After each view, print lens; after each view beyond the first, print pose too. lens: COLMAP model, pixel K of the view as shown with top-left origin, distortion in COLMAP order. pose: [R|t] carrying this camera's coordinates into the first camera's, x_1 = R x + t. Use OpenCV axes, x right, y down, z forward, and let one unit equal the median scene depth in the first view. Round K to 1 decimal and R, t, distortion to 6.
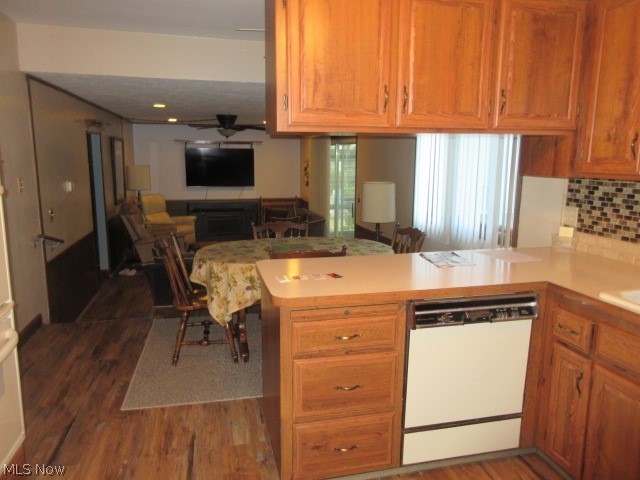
lens RADIAL K [[479.6, 0, 320.3], [0, 479.6, 240.4], [0, 0, 1]] dist [-0.009805, -0.001865]
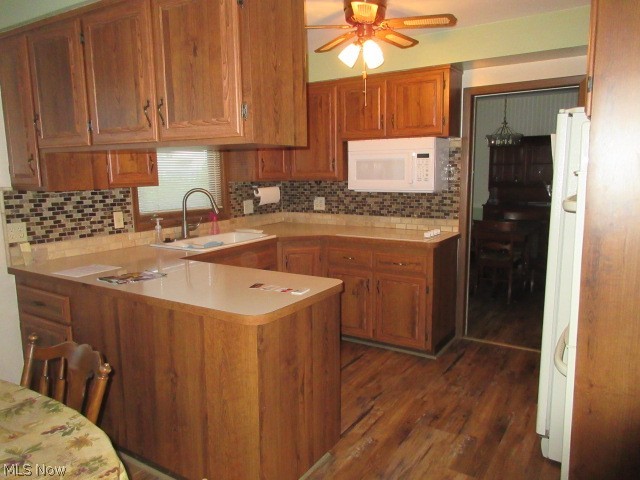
lens RADIAL K [[479.6, 0, 320.6], [0, 479.6, 239.7], [0, 0, 1]] dist [-0.009805, -0.001865]
pose [[-0.690902, -0.110952, 0.714383, -0.664185], [0.123559, 0.955492, 0.267897, -0.241917], [-0.712311, 0.273359, -0.646442, 1.297639]]
